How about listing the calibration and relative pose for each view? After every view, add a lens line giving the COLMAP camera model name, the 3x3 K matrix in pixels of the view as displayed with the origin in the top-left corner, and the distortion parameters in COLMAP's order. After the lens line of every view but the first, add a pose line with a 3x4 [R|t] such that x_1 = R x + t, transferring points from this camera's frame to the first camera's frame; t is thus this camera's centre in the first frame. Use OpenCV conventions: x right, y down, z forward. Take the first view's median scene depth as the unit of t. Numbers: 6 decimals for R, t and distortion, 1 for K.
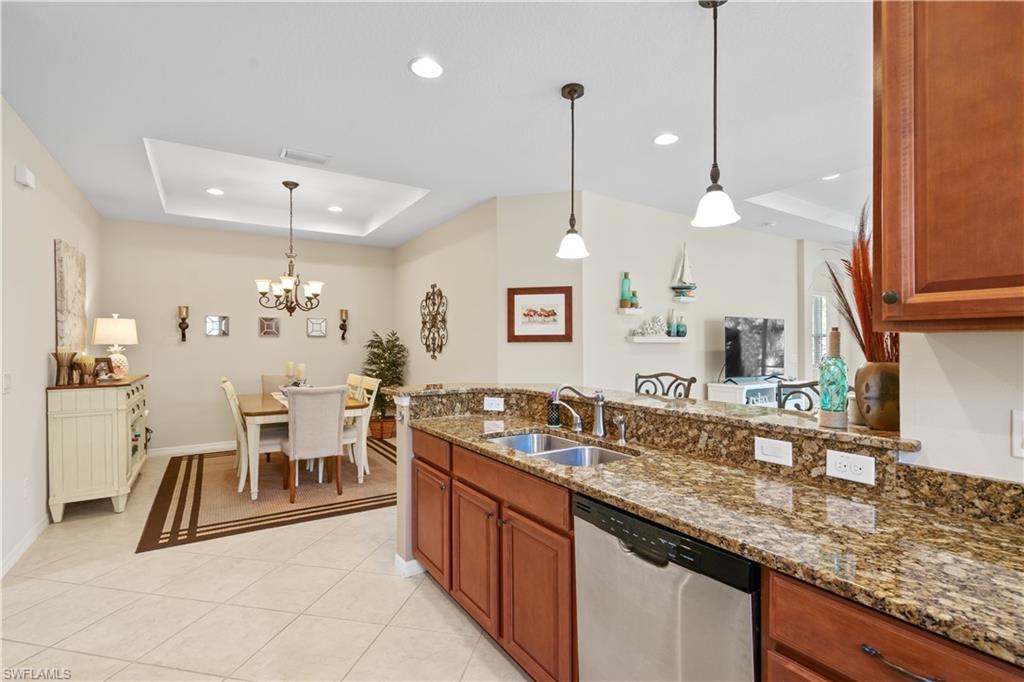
lens RADIAL K [[464.5, 0, 512.0], [0, 464.5, 346.3], [0, 0, 1]] dist [-0.013136, 0.006732]
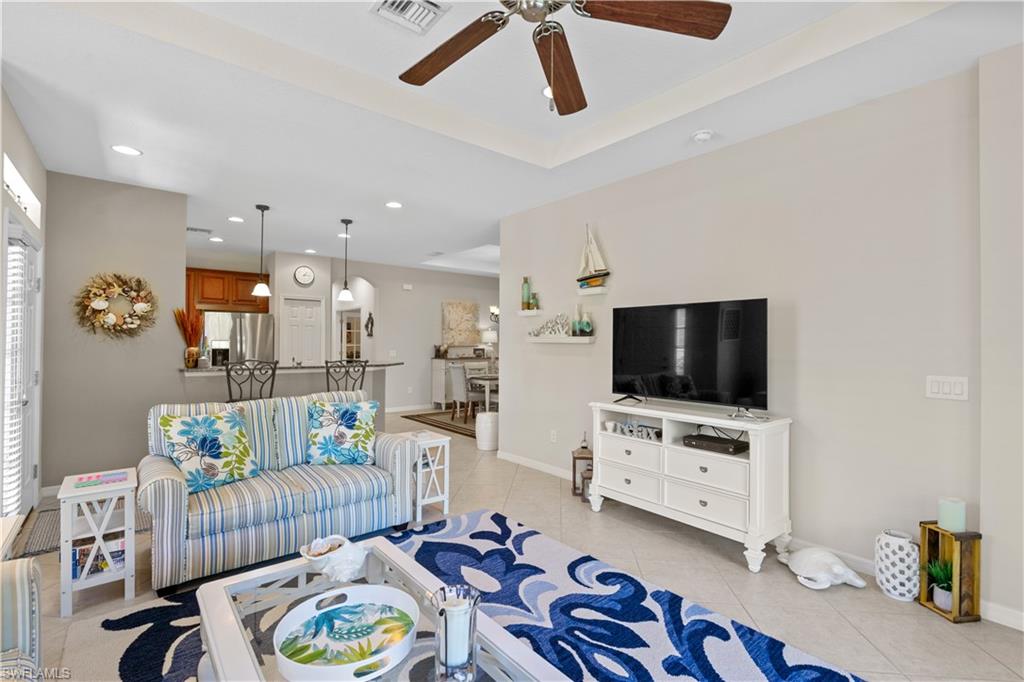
lens RADIAL K [[464.5, 0, 507.0], [0, 464.5, 337.5], [0, 0, 1]] dist [-0.013136, 0.006732]
pose [[0.075979, -0.006367, -0.997089, 1.401754], [-0.006453, 0.999956, -0.006877, -0.013155], [0.997089, 0.006957, 0.075935, 0.925738]]
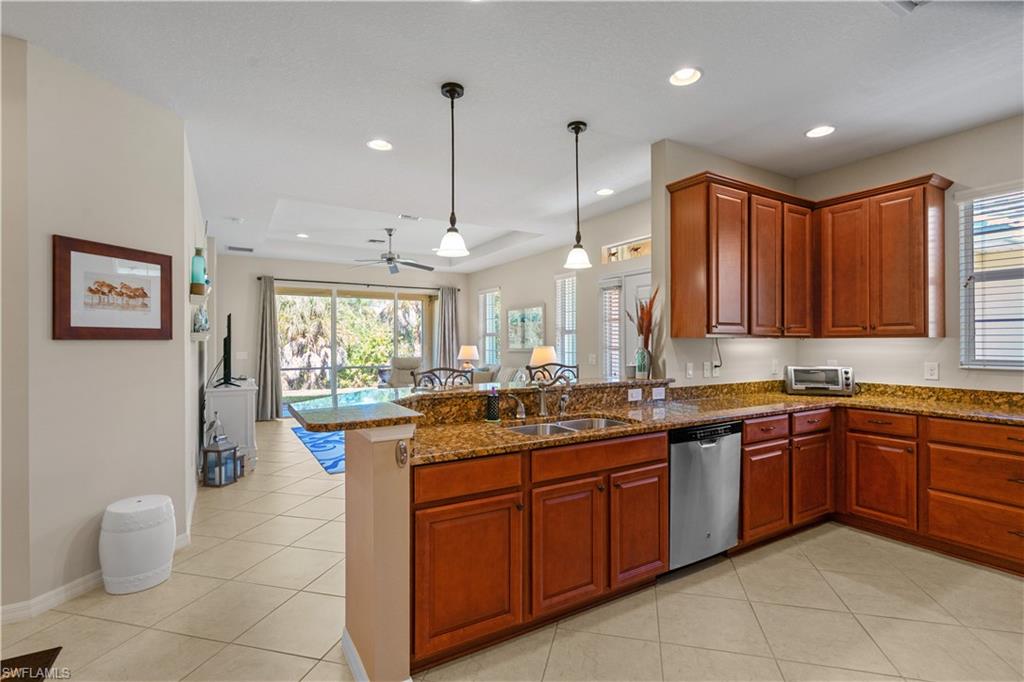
lens RADIAL K [[464.5, 0, 514.6], [0, 464.5, 348.7], [0, 0, 1]] dist [-0.013136, 0.006732]
pose [[0.051751, -0.011664, 0.998592, -0.506450], [0.003679, 0.999927, 0.011489, -0.002326], [-0.998653, 0.003079, 0.051791, 0.468792]]
